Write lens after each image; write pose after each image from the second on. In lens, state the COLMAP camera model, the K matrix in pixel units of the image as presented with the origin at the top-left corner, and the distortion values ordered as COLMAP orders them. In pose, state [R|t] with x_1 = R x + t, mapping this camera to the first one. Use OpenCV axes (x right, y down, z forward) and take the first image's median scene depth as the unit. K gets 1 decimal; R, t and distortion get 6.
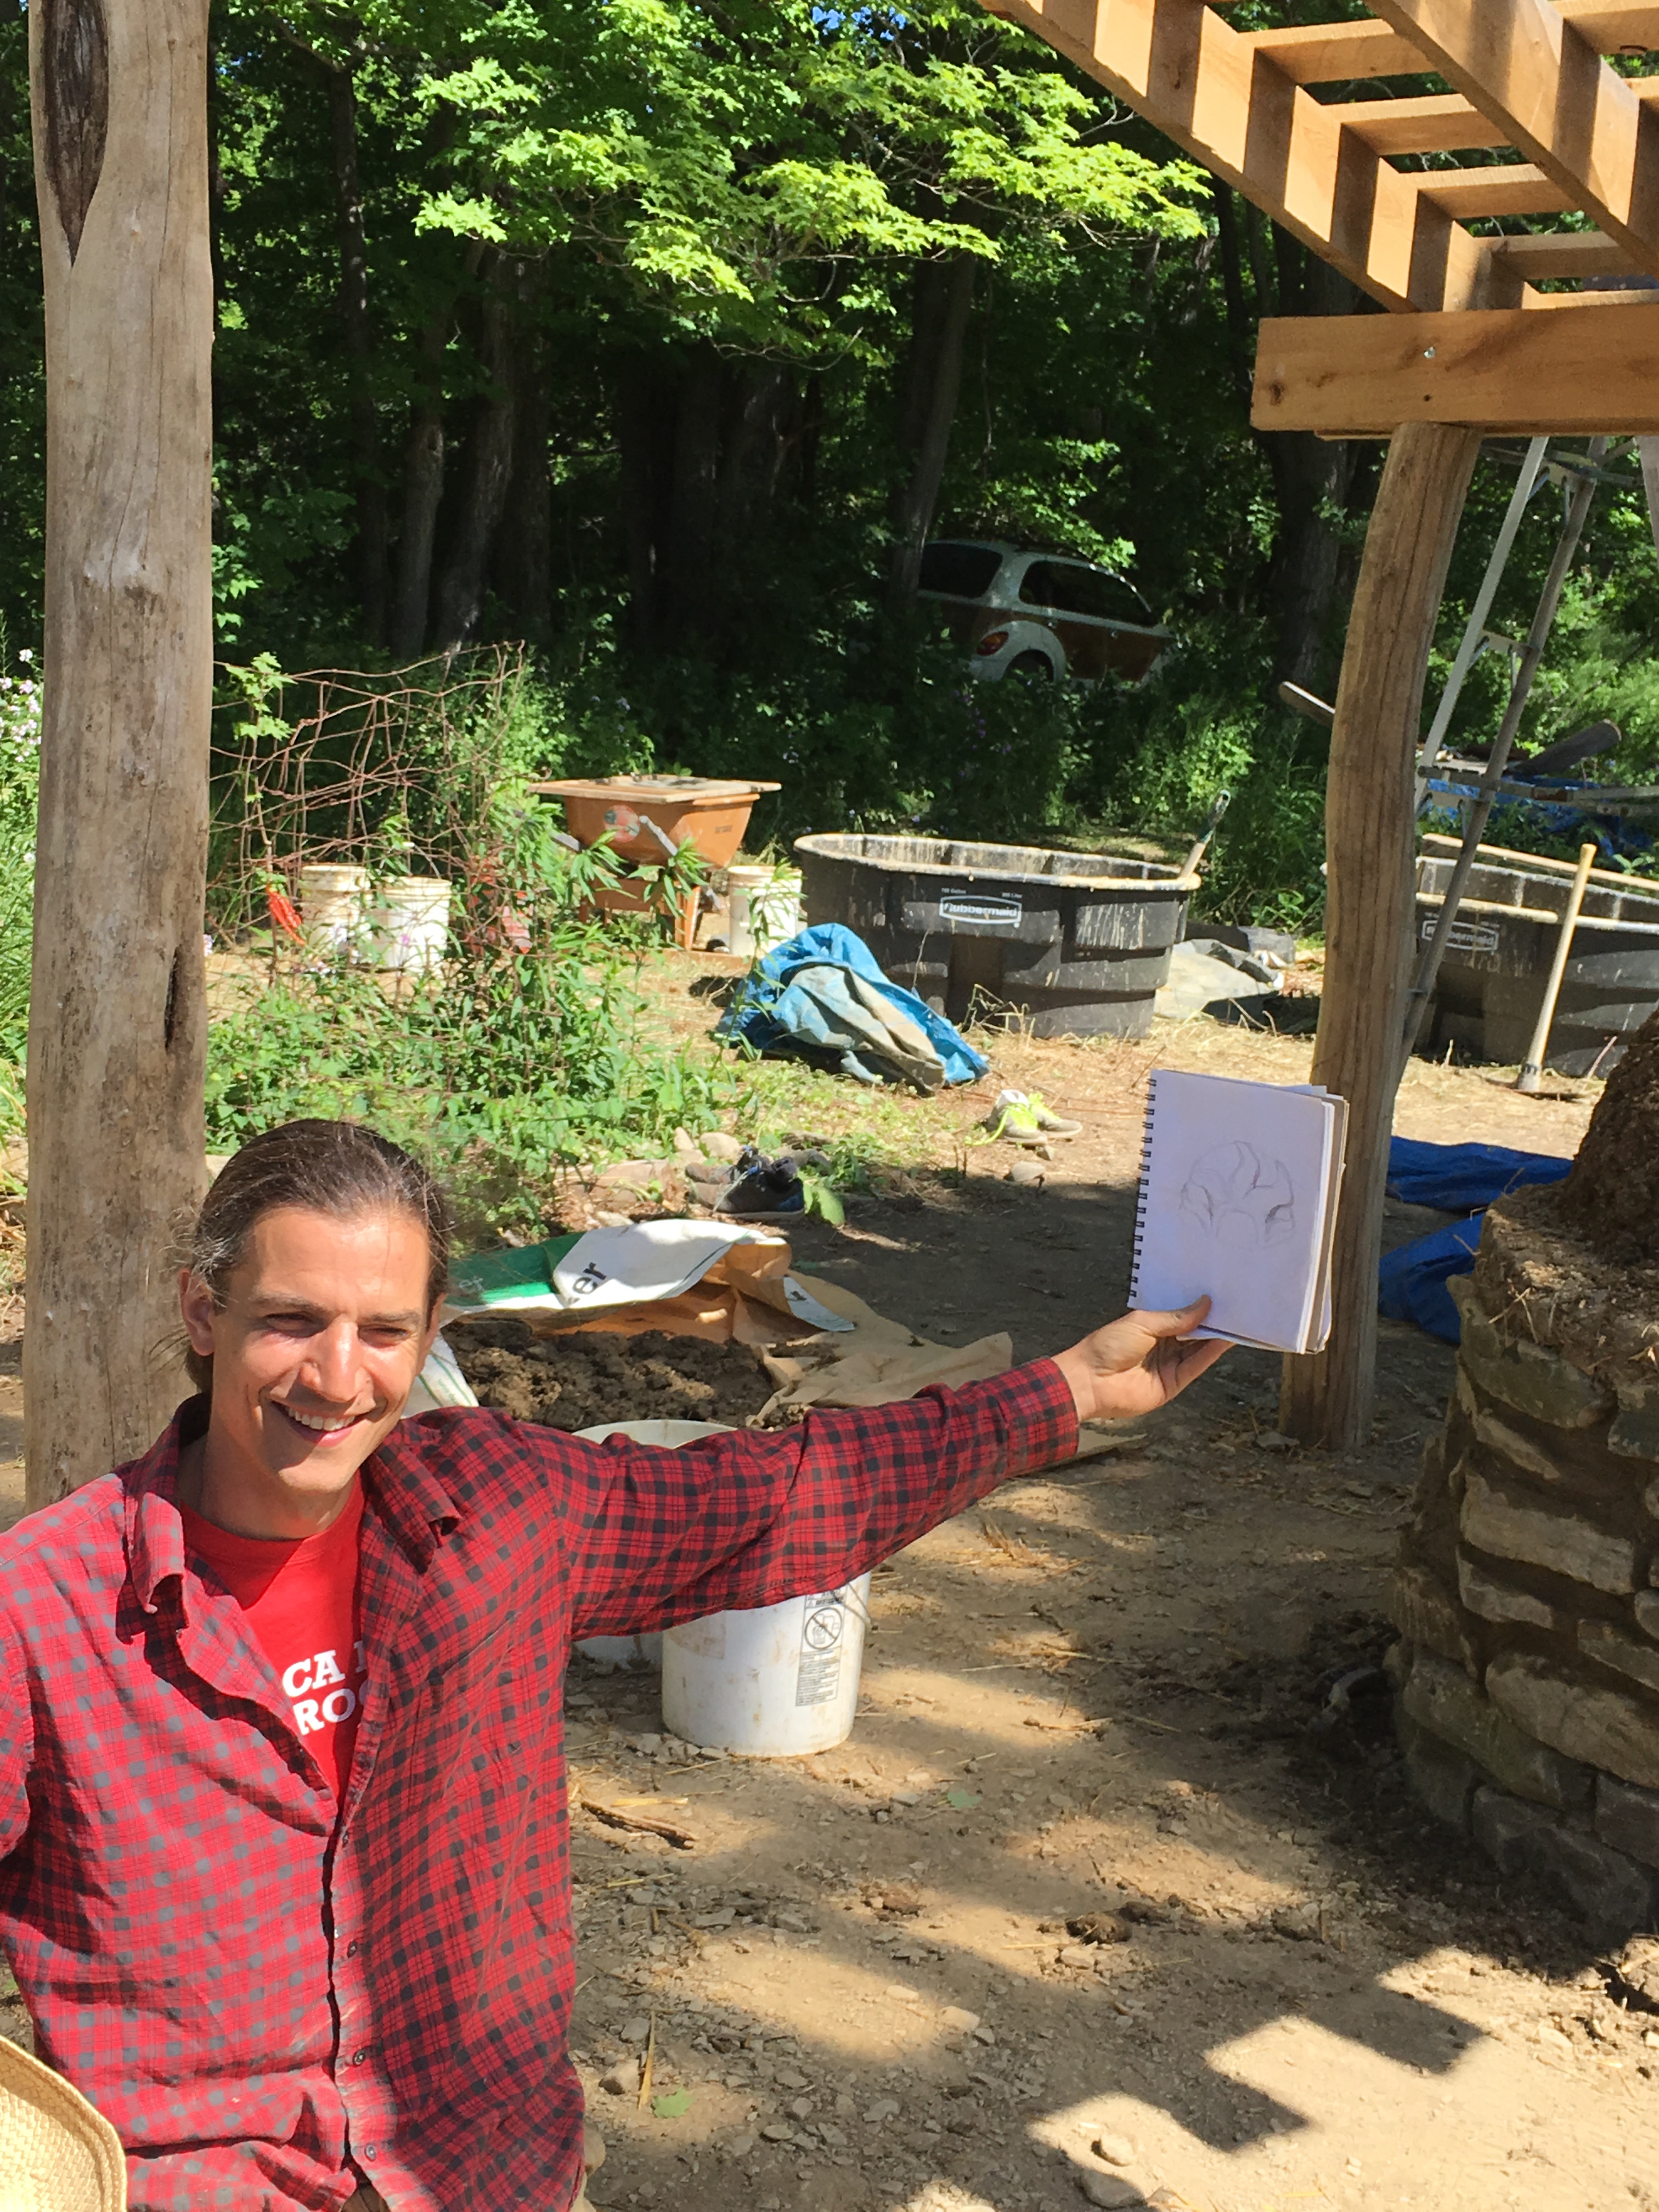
lens RADIAL K [[2889.8, 0, 828.8], [0, 2889.8, 1107.3], [0, 0, 1]] dist [0.003793, 0.000000]
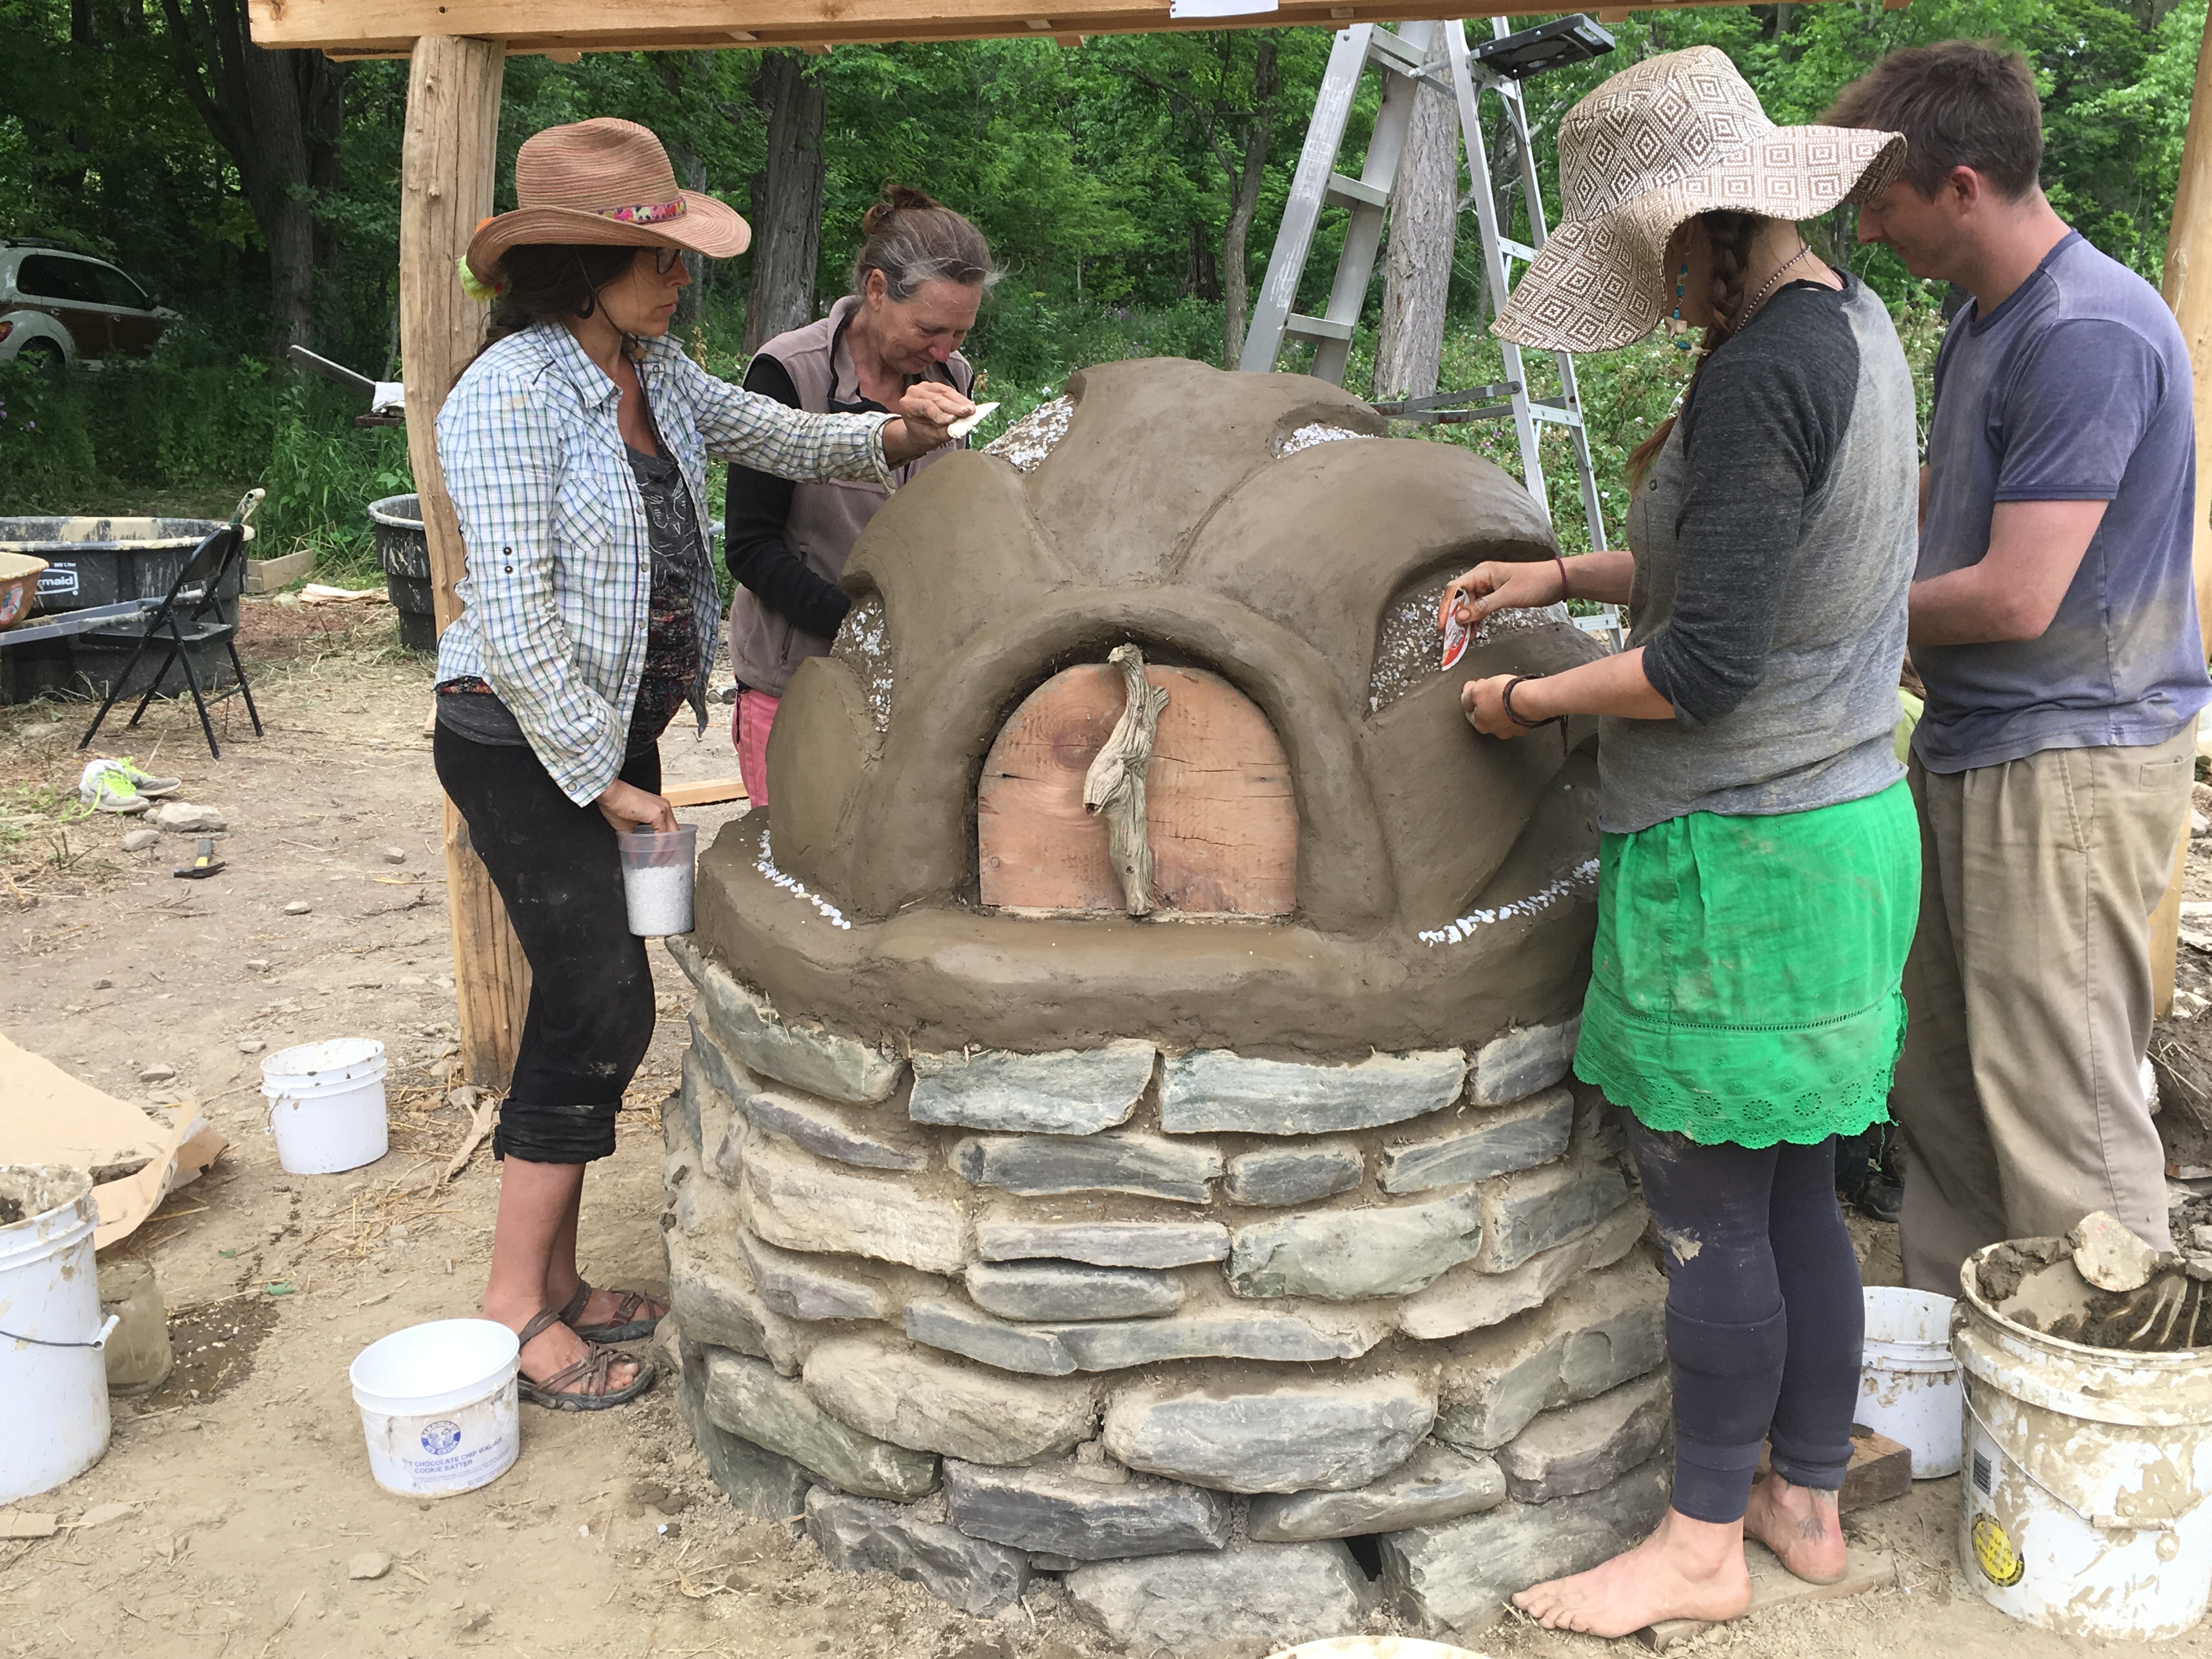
lens RADIAL K [[2178.2, 0, 1106.8], [0, 2178.2, 831.4], [0, 0, 1]] dist [-0.009995, 0.000000]
pose [[0.867338, -0.170273, 0.467687, 0.007415], [0.134883, 0.984910, 0.108436, -0.013399], [-0.479094, -0.030967, 0.877217, 0.139591]]
